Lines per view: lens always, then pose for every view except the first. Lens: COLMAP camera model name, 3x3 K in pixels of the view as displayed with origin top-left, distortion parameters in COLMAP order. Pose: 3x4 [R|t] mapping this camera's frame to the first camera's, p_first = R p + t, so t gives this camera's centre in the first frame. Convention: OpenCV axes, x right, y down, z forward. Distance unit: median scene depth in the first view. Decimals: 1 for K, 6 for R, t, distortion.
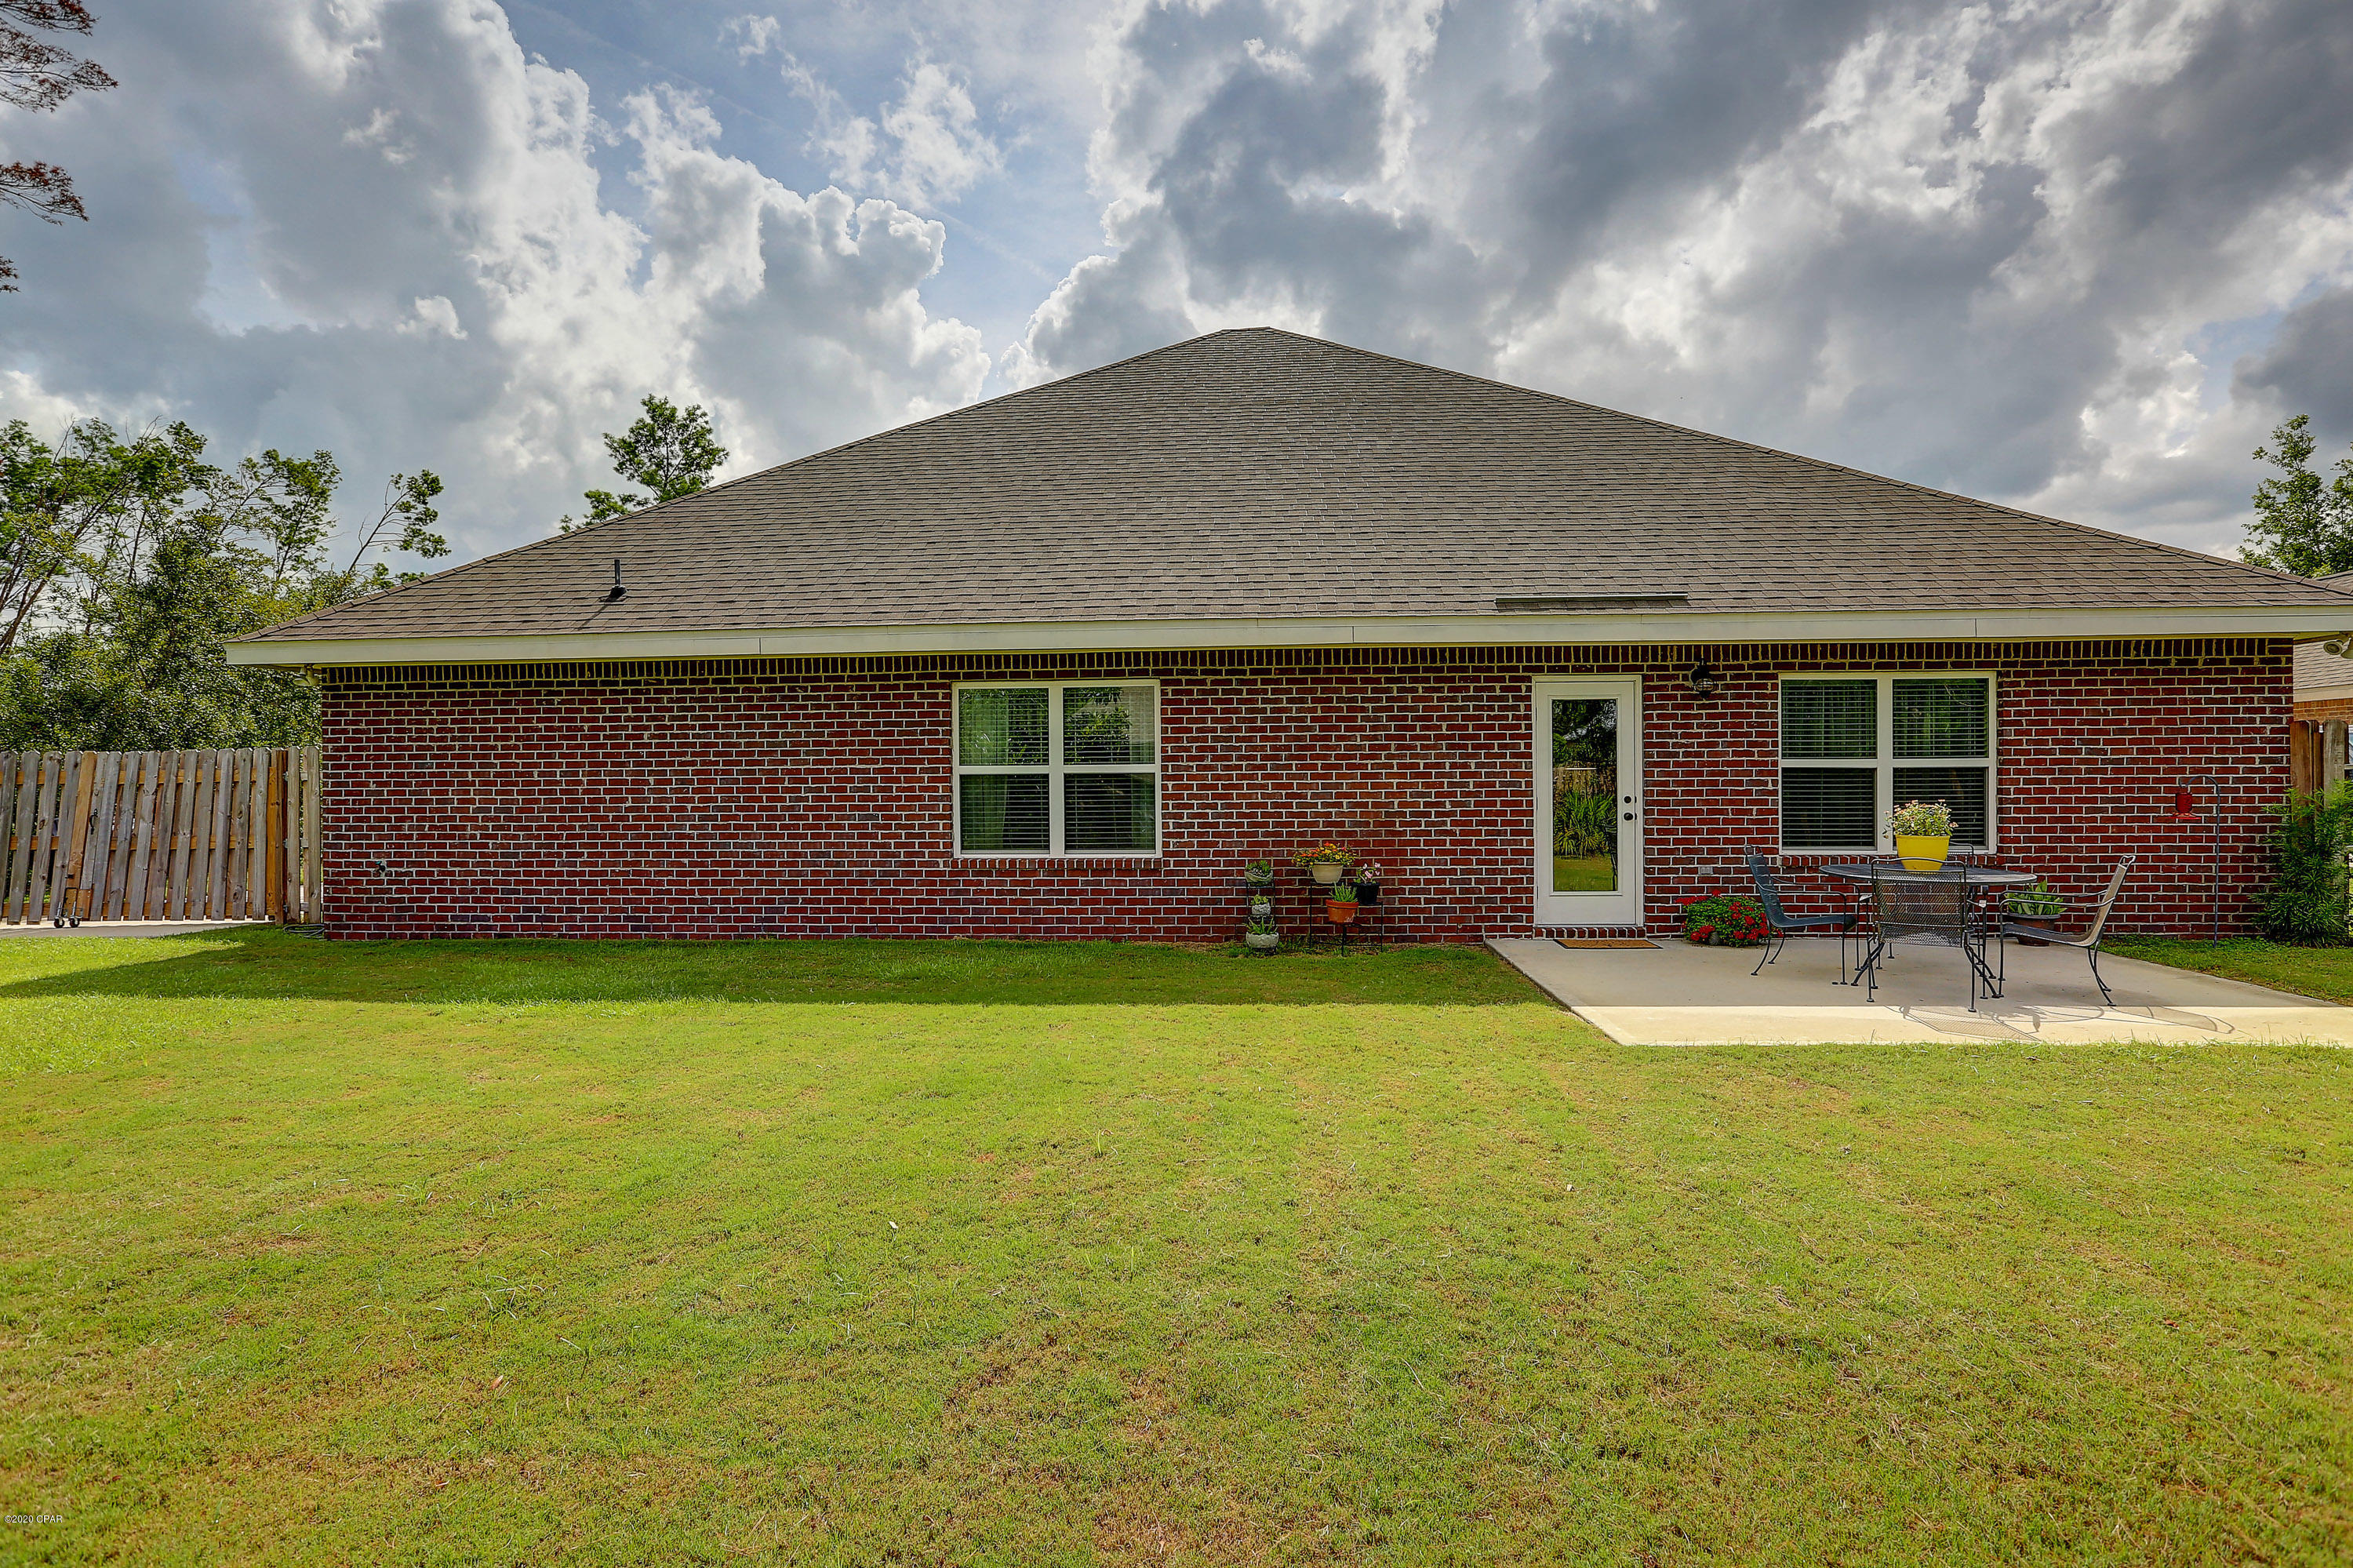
lens RADIAL K [[1188.5, 0, 1176.9], [0, 1188.5, 798.0], [0, 0, 1]] dist [-0.040768, 0.000702]
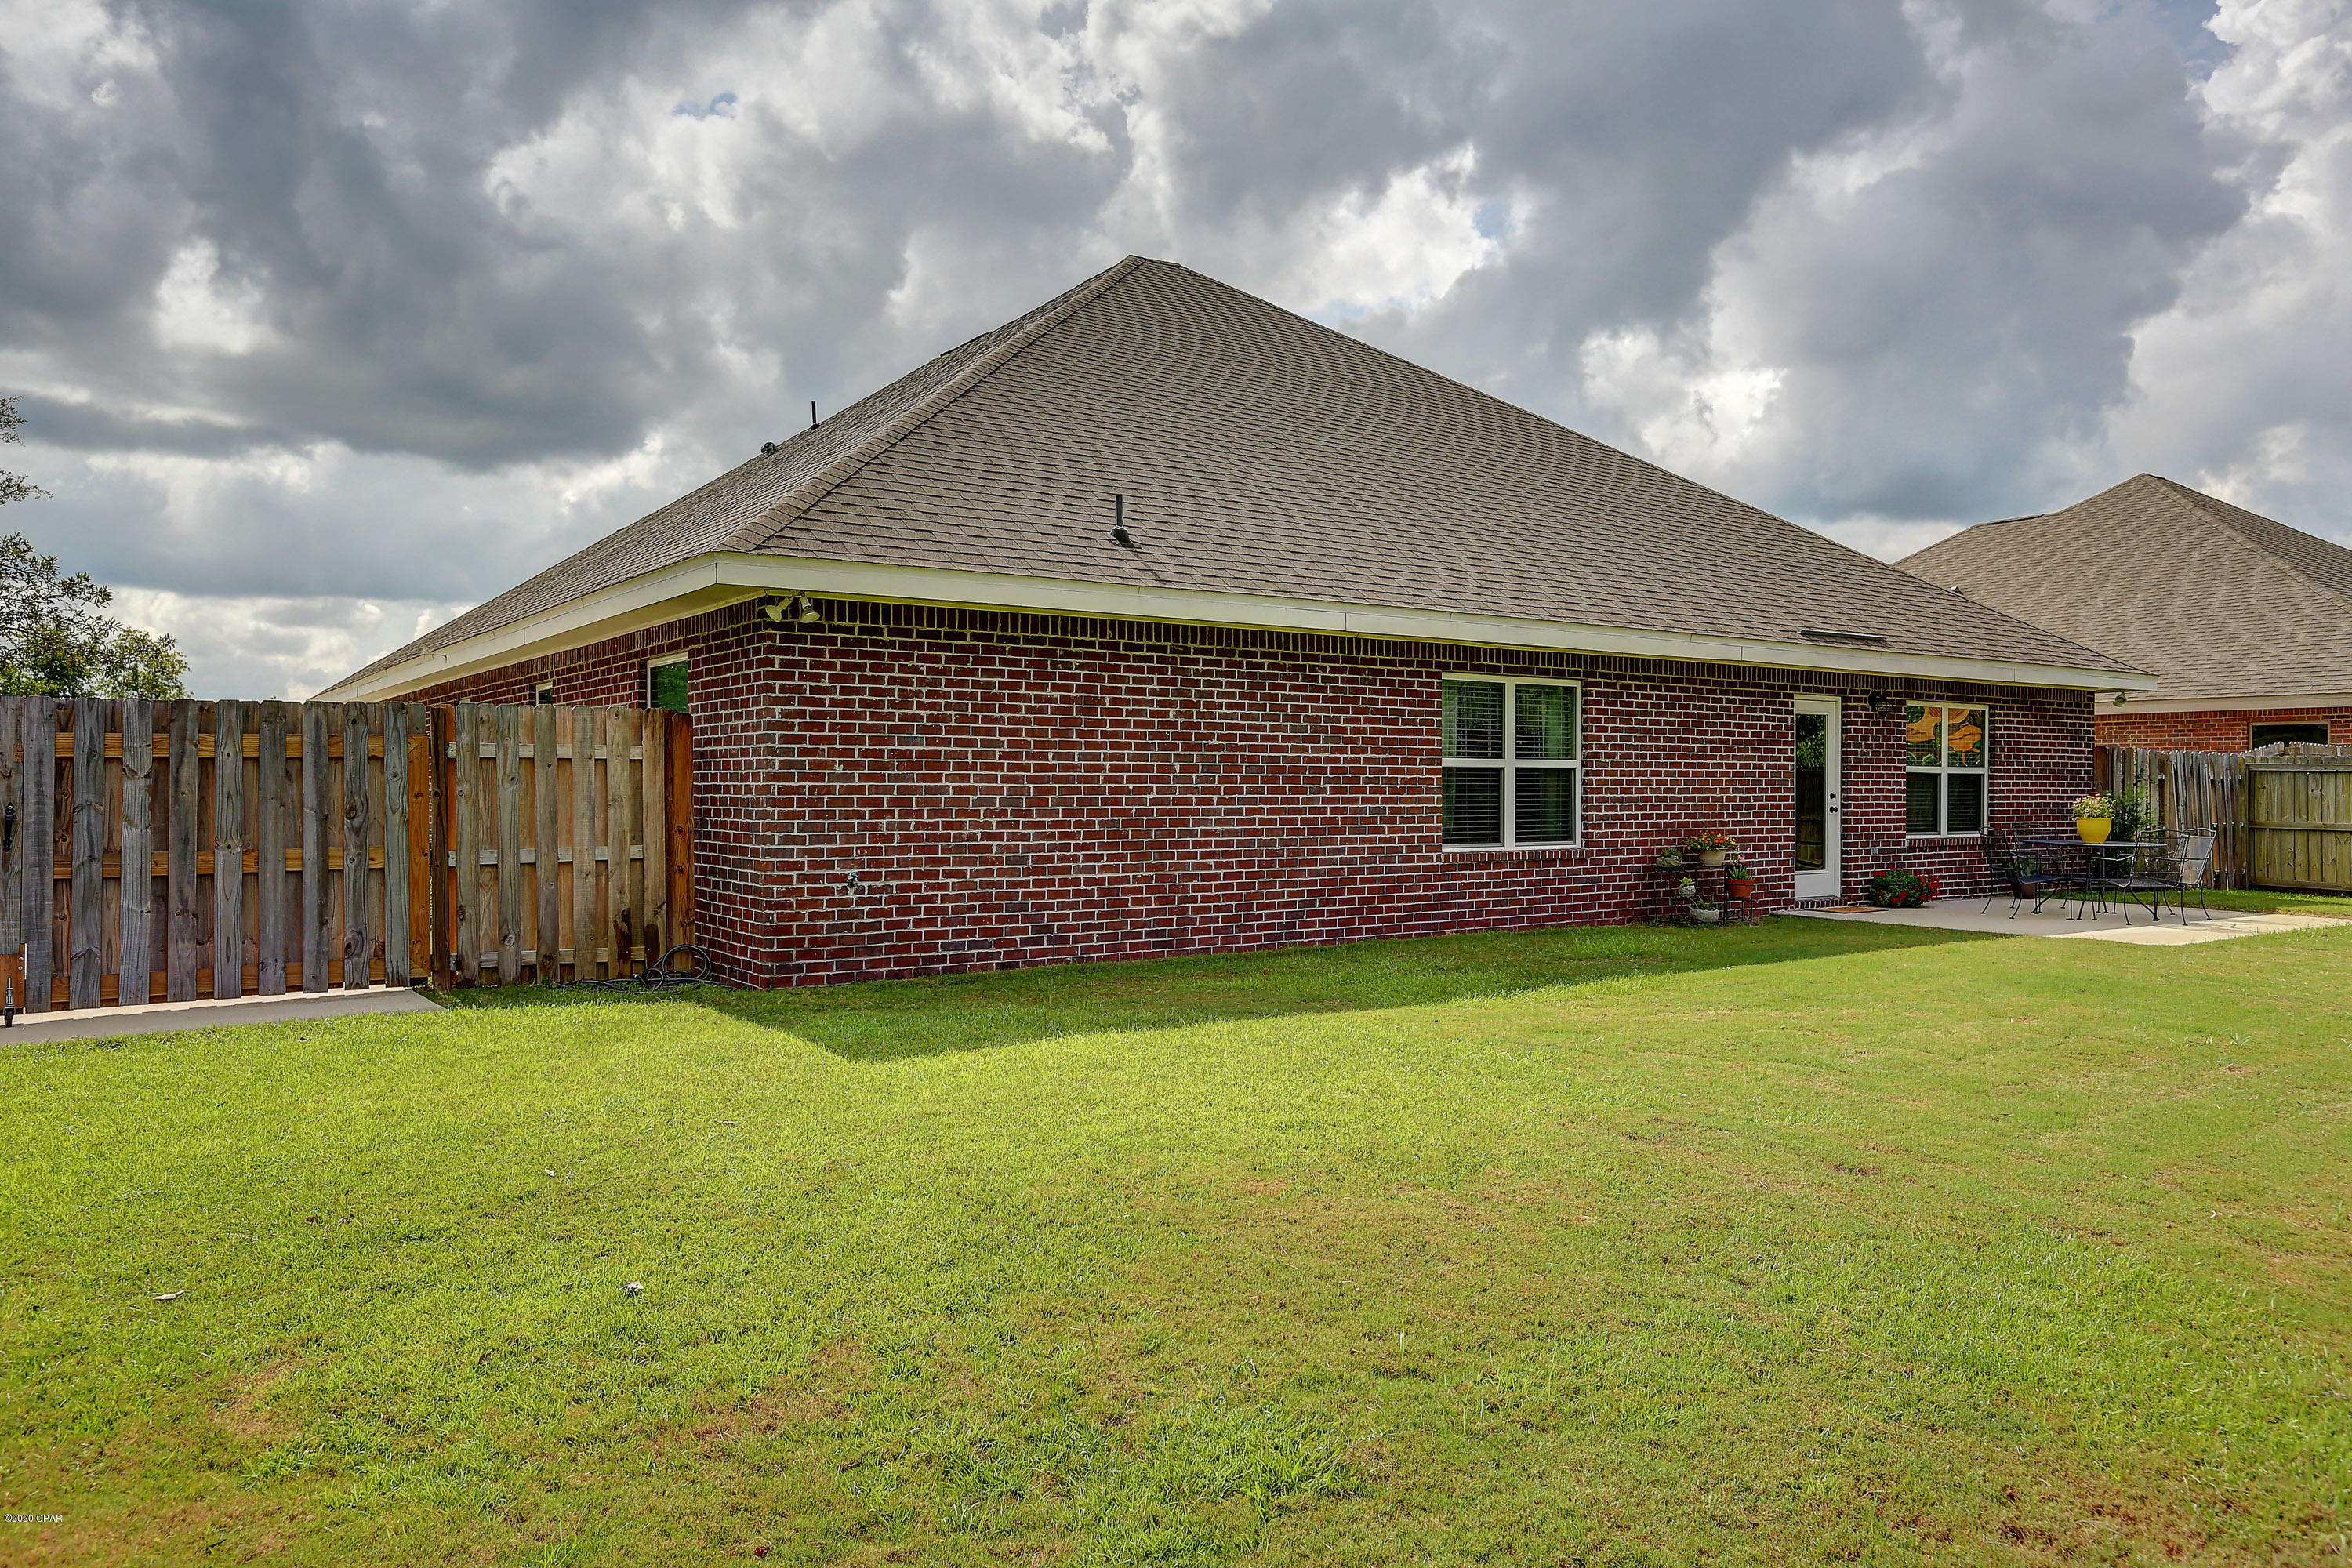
lens RADIAL K [[1654.1, 0, 1176.0], [0, 1654.1, 784.0], [0, 0, 1]] dist [-0.060490, 0.002264]
pose [[0.773068, 0.009775, 0.634248, -1.180700], [-0.005496, 0.999947, -0.008712, 0.007341], [-0.634300, 0.003249, 0.773081, 0.091508]]
